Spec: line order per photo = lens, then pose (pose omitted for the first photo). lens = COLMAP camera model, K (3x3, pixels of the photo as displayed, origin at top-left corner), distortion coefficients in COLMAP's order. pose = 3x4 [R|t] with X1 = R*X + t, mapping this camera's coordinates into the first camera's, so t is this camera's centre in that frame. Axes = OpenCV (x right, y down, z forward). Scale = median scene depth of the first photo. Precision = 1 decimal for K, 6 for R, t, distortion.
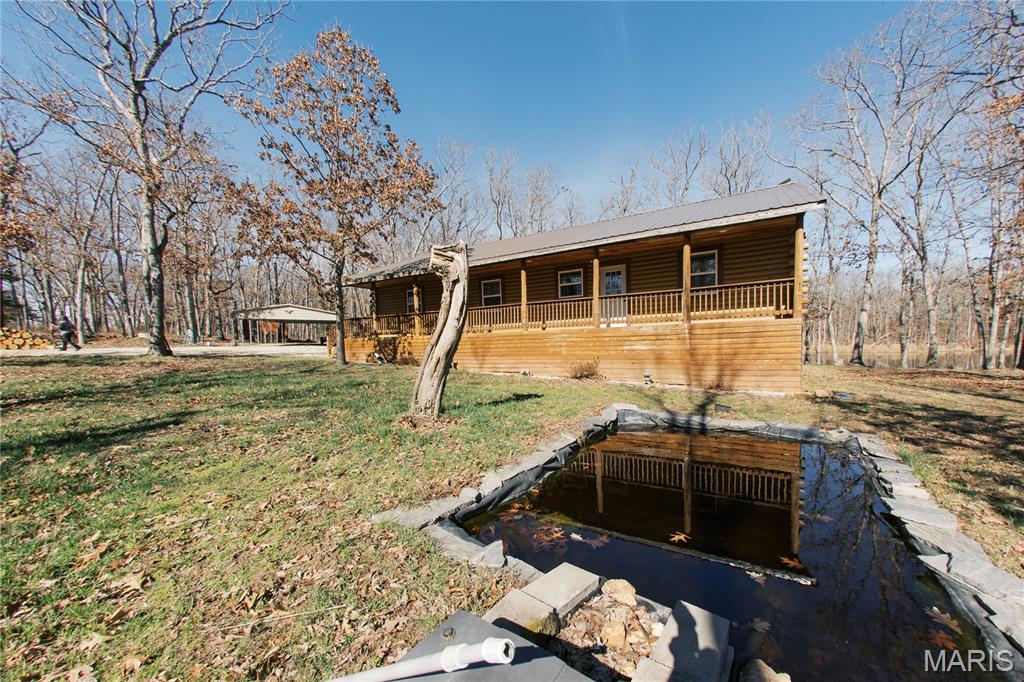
lens RADIAL K [[450.7, 0, 512.0], [0, 450.7, 341.0], [0, 0, 1]] dist [0.002107, 0.000178]
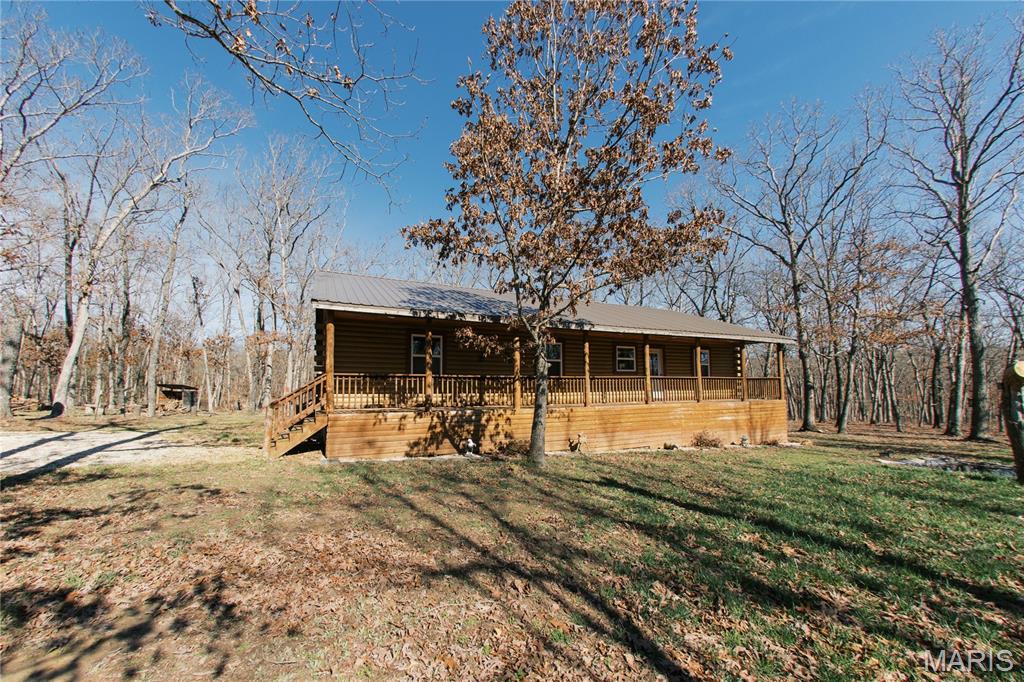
lens RADIAL K [[450.7, 0, 512.0], [0, 450.7, 341.0], [0, 0, 1]] dist [0.002107, 0.000178]
pose [[0.428222, 0.157770, 0.889795, -1.161830], [0.028267, 0.981821, -0.187691, 0.021580], [-0.903232, 0.105526, 0.415977, 0.948921]]
